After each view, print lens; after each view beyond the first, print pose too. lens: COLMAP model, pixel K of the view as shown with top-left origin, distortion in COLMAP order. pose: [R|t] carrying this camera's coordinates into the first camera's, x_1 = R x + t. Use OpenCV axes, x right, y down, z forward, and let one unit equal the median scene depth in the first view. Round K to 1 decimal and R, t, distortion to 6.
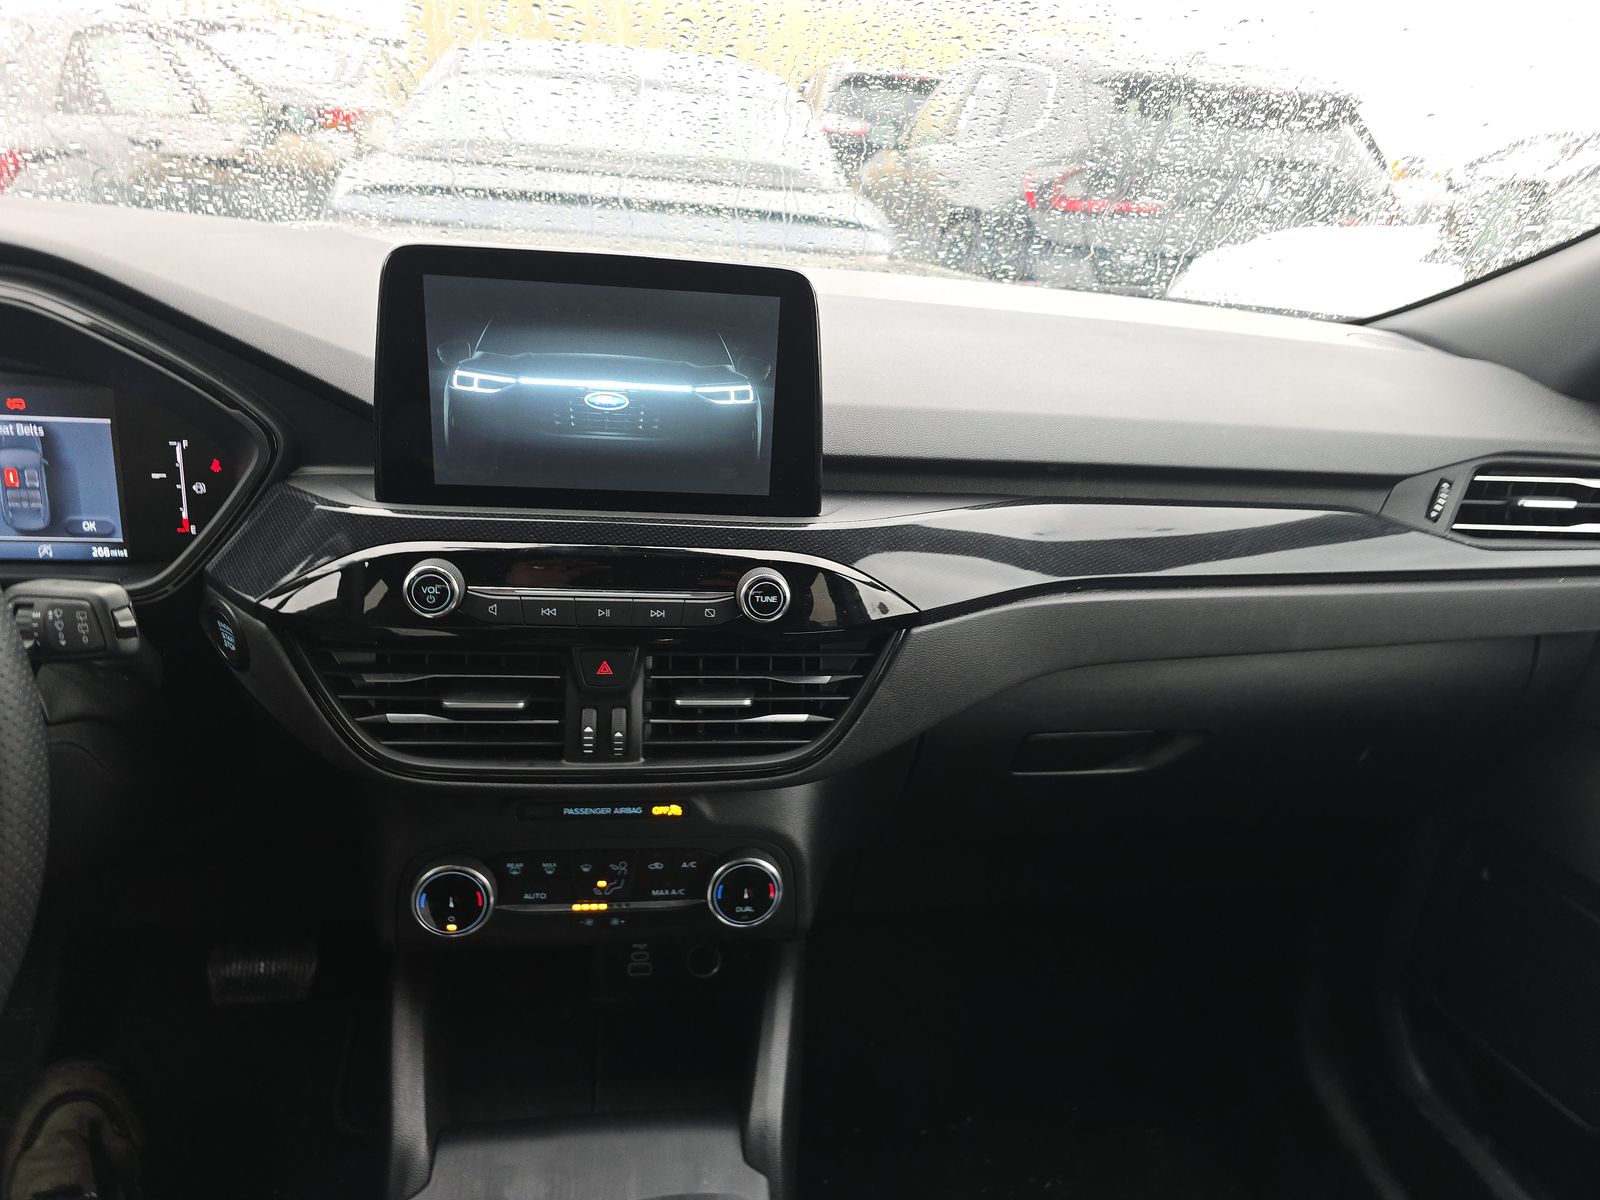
lens RADIAL K [[1056.3, 0, 804.0], [0, 1056.3, 603.7], [0, 0, 1]] dist [0.003808, 0.002796]
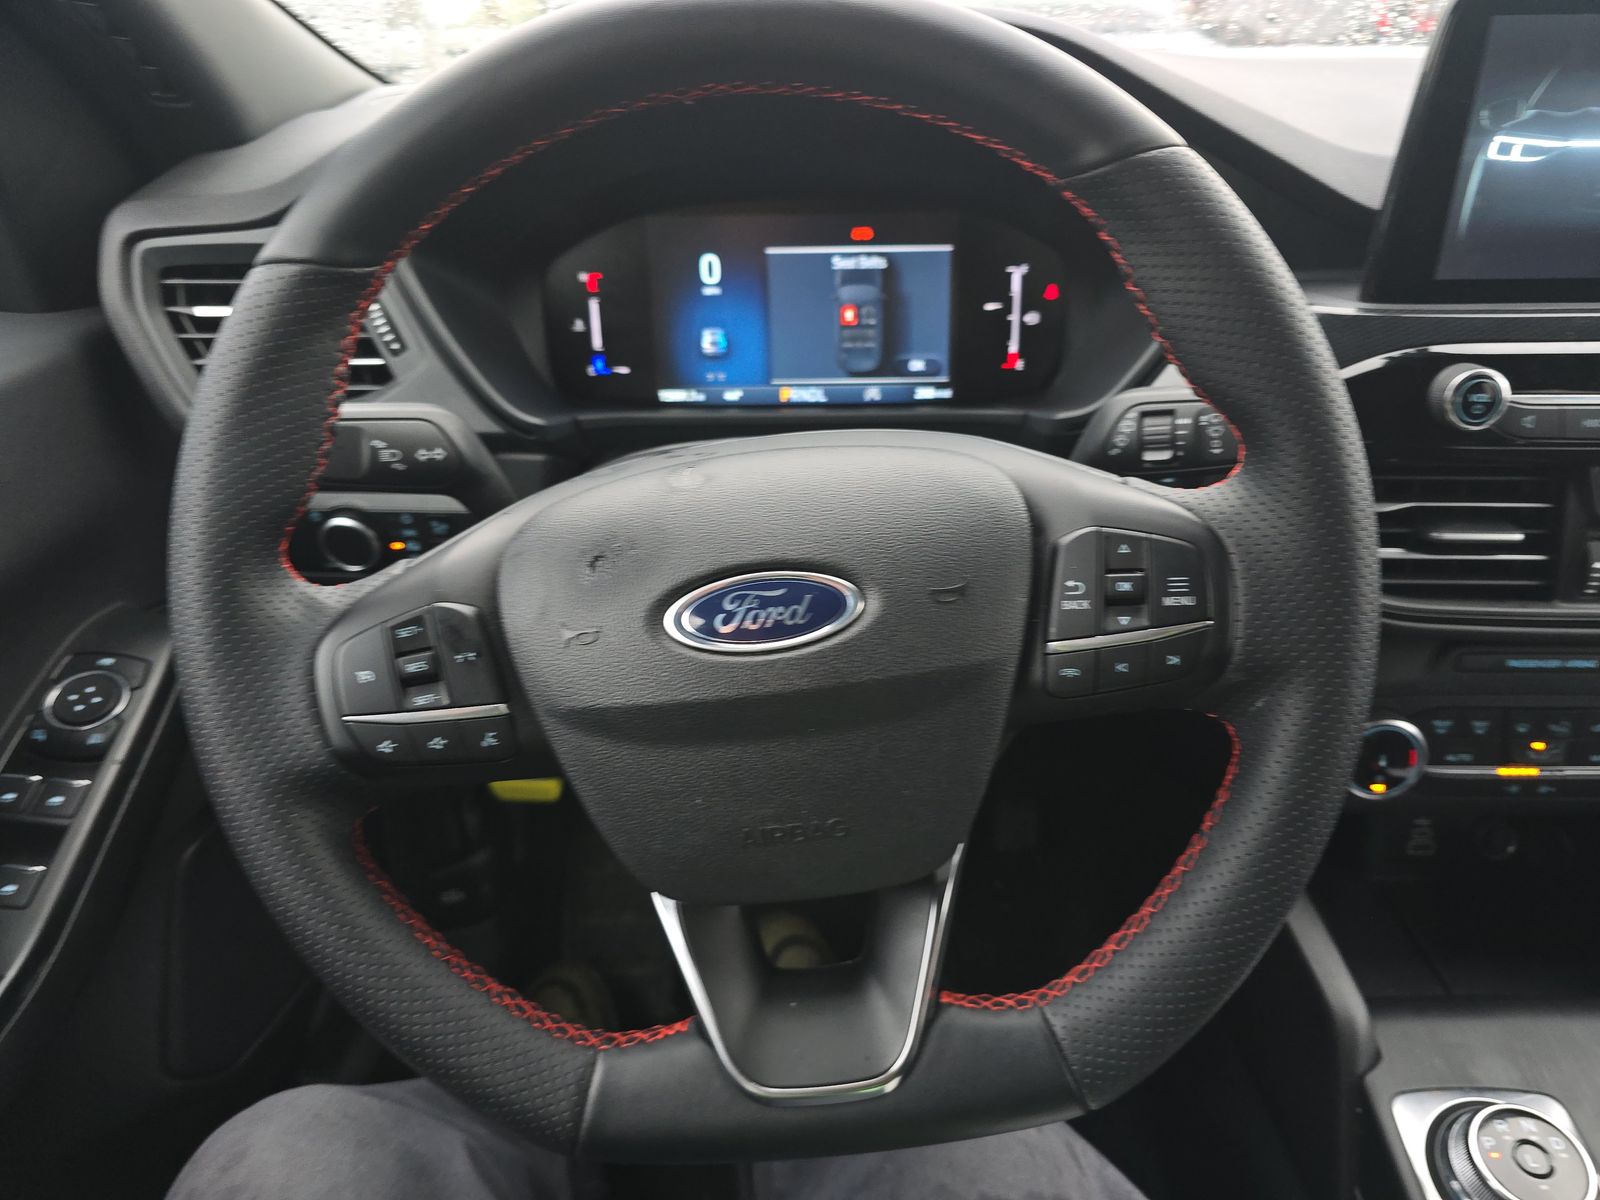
lens RADIAL K [[1056.3, 0, 794.8], [0, 1056.3, 602.4], [0, 0, 1]] dist [0.003808, 0.002796]
pose [[0.983758, -0.004373, -0.179448, -0.639885], [0.019974, 0.996162, 0.085222, 0.058087], [0.178387, -0.087422, 0.980069, 0.035052]]
